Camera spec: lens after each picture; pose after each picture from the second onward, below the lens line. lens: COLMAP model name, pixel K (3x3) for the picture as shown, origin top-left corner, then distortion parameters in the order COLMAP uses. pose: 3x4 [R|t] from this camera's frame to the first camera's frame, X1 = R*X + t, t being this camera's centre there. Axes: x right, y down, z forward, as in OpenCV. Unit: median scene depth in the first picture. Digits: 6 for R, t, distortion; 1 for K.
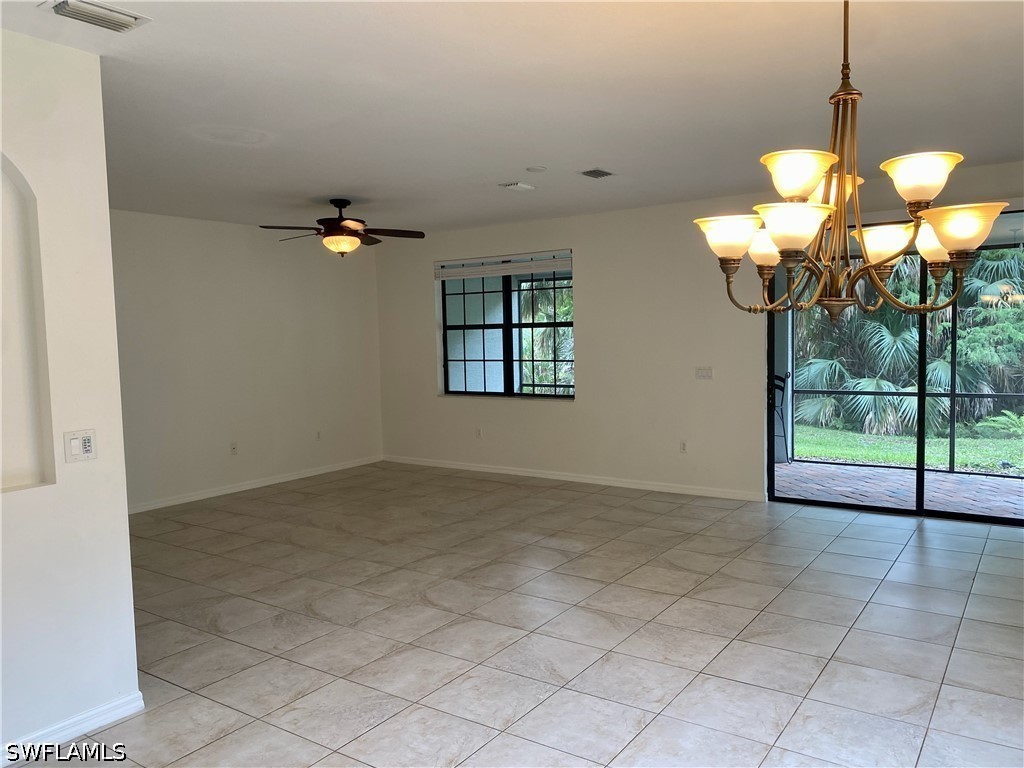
lens RADIAL K [[797.6, 0, 507.5], [0, 797.6, 384.2], [0, 0, 1]] dist [0.014498, -0.013387]
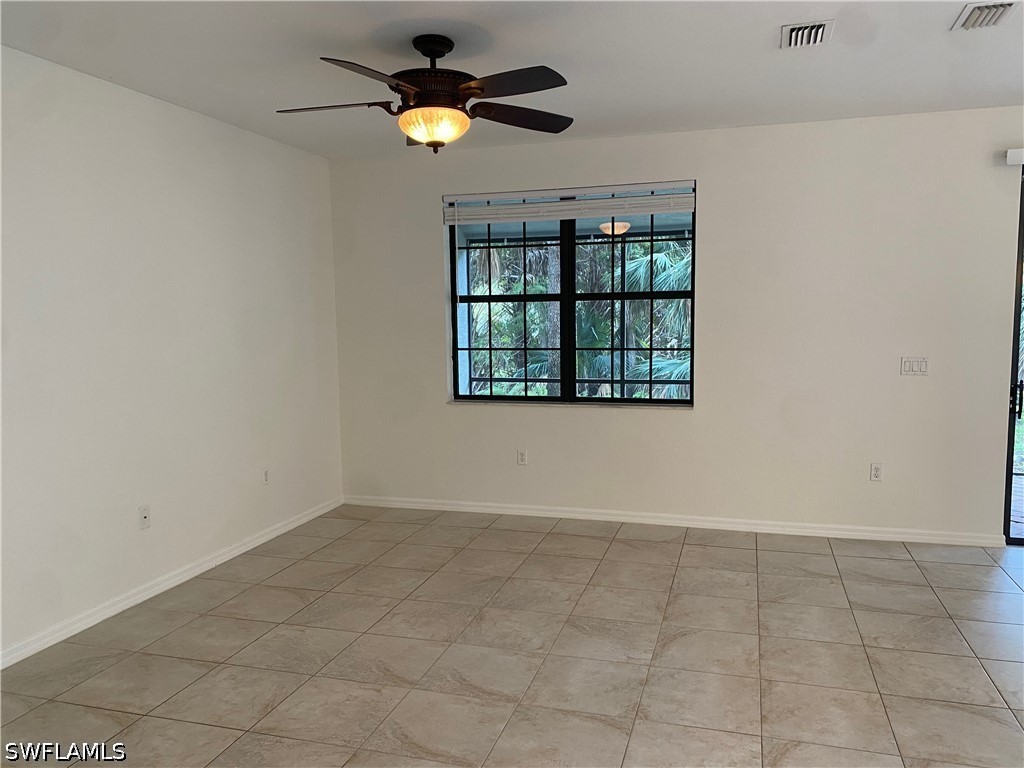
lens RADIAL K [[797.6, 0, 515.8], [0, 797.6, 389.4], [0, 0, 1]] dist [0.014498, -0.013387]
pose [[0.948256, -0.023073, 0.316668, -0.385313], [0.013584, 0.999391, 0.032142, -0.027121], [-0.317217, -0.026177, 0.947992, 0.584323]]
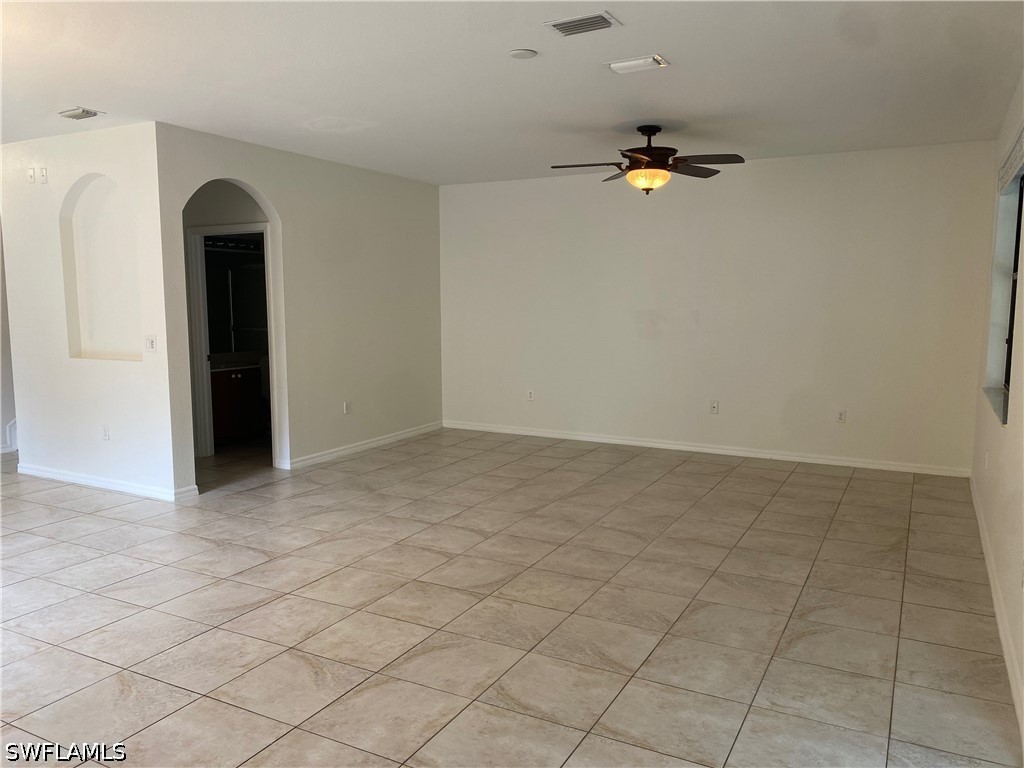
lens RADIAL K [[797.6, 0, 503.8], [0, 797.6, 388.8], [0, 0, 1]] dist [0.014498, -0.013387]
pose [[0.113355, 0.148165, -0.982445, 0.767891], [-0.074691, 0.987291, 0.140278, -0.073947], [0.990743, 0.057479, 0.122981, 0.897059]]
